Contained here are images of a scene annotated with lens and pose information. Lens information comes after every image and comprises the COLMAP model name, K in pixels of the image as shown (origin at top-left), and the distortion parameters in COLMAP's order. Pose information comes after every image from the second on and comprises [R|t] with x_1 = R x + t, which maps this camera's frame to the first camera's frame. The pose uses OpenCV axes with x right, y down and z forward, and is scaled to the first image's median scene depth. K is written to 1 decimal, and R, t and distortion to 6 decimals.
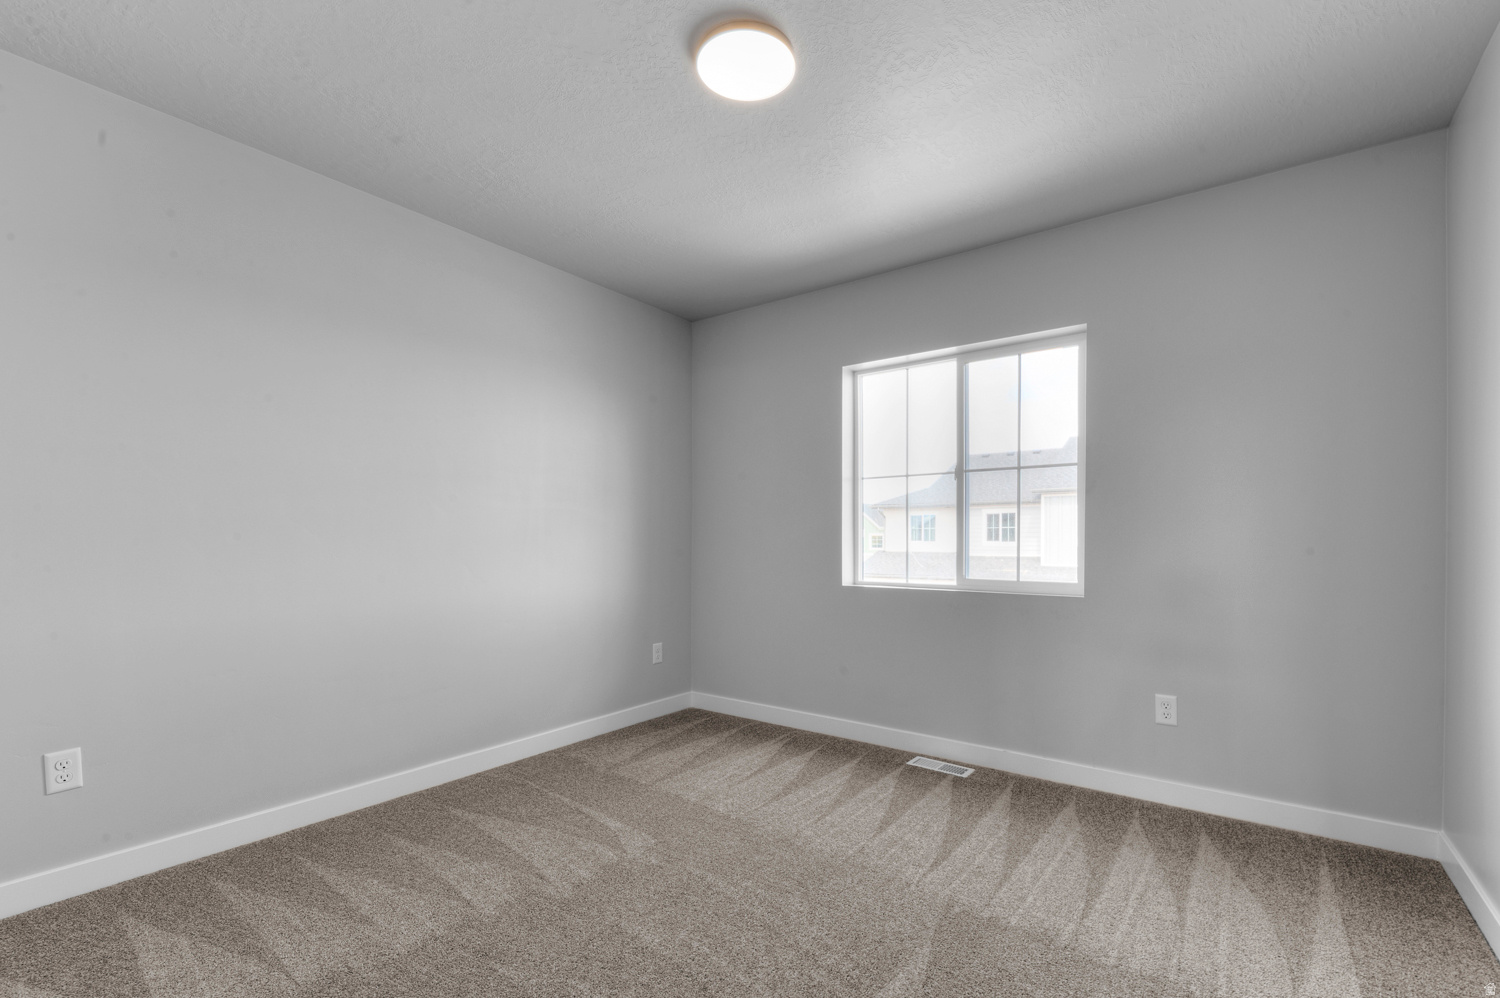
lens RADIAL K [[607.0, 0, 752.1], [0, 607.0, 554.1], [0, 0, 1]] dist [0.000430, -0.000025]
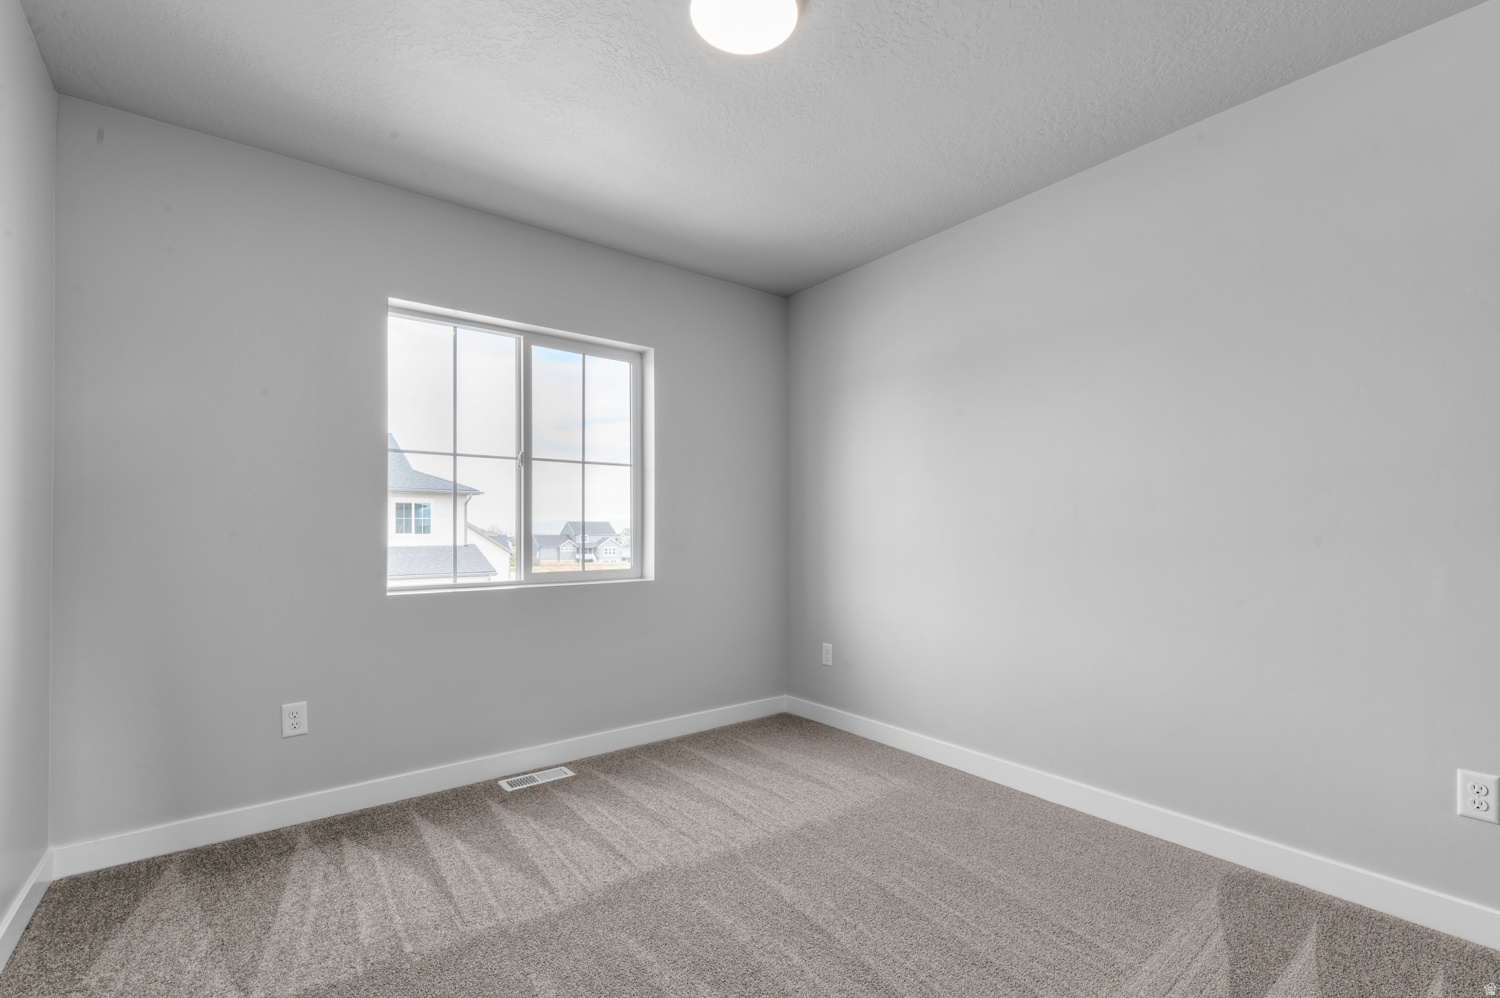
lens RADIAL K [[656.4, 0, 742.6], [0, 656.4, 533.4], [0, 0, 1]] dist [-0.000676, -0.000362]
pose [[0.290032, -0.002257, 0.957014, -0.503592], [0.028092, 0.999586, -0.006157, -0.004378], [-0.956604, 0.028670, 0.289976, 0.370299]]
